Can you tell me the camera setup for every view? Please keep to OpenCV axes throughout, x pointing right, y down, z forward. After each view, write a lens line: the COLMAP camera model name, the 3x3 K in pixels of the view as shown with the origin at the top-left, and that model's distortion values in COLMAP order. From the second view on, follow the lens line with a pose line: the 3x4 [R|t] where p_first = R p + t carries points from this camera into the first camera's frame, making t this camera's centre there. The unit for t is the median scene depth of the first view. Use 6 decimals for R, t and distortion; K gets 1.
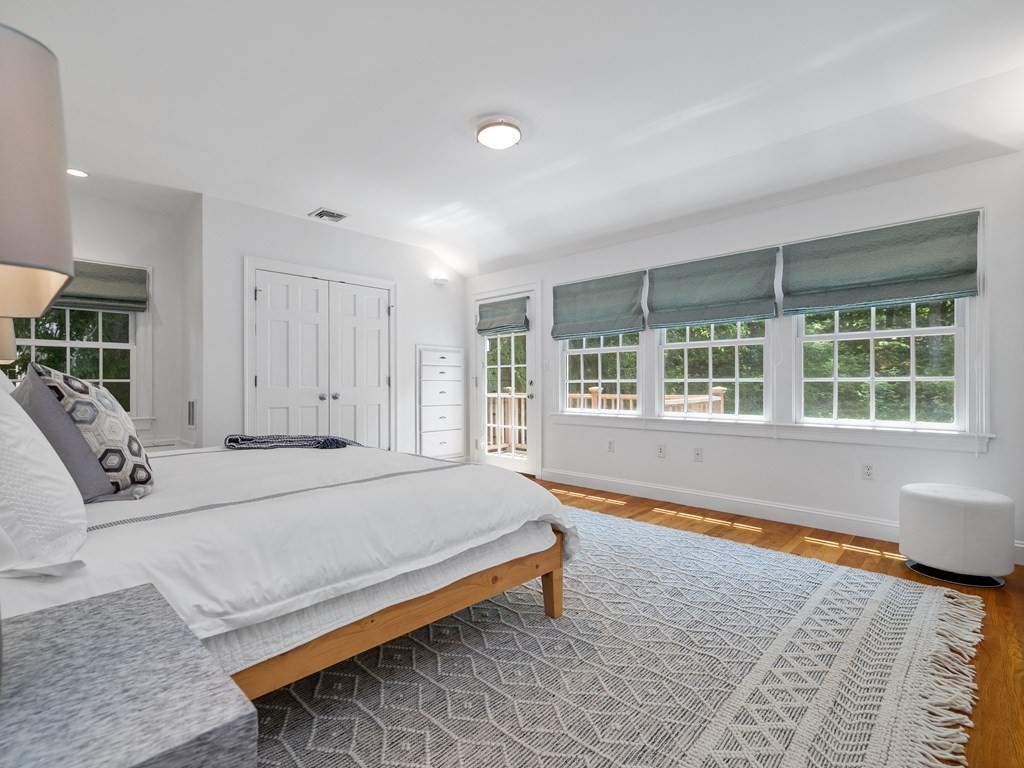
lens RADIAL K [[484.7, 0, 512.0], [0, 484.7, 384.0], [0, 0, 1]] dist [0.000370, -0.000106]
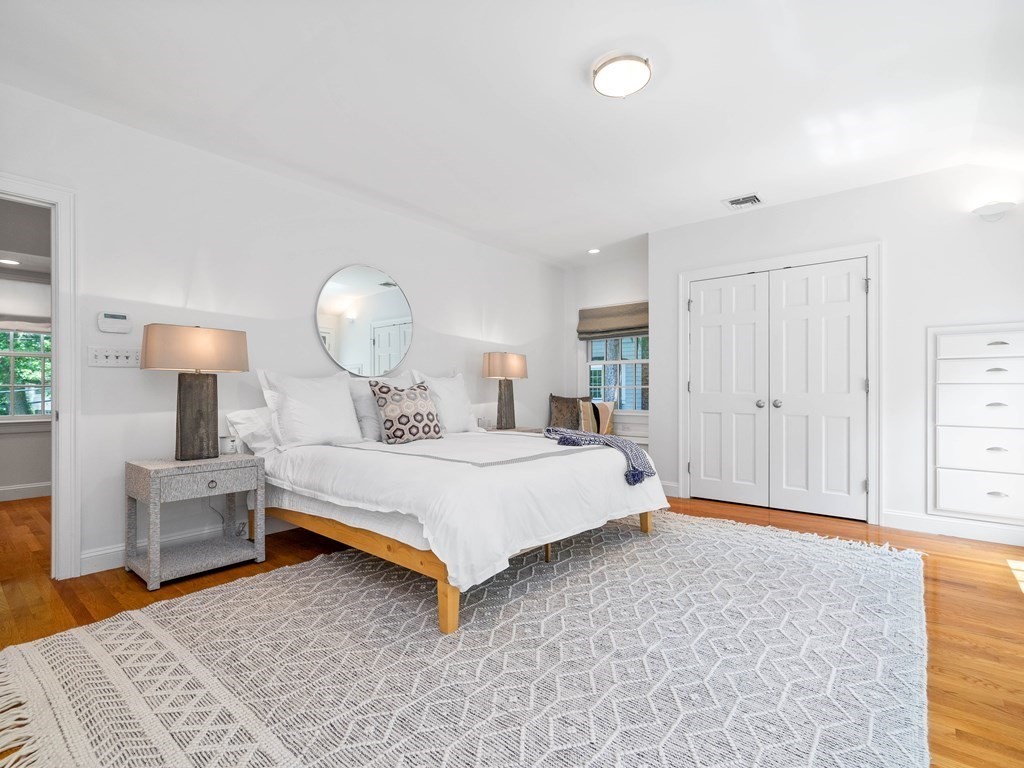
lens RADIAL K [[502.3, 0, 512.0], [0, 502.3, 384.0], [0, 0, 1]] dist [0.004094, 0.000656]
pose [[0.051234, -0.007847, -0.998656, 0.565773], [-0.000482, 0.999969, -0.007882, -0.002572], [0.998687, 0.000886, 0.051229, 0.556913]]
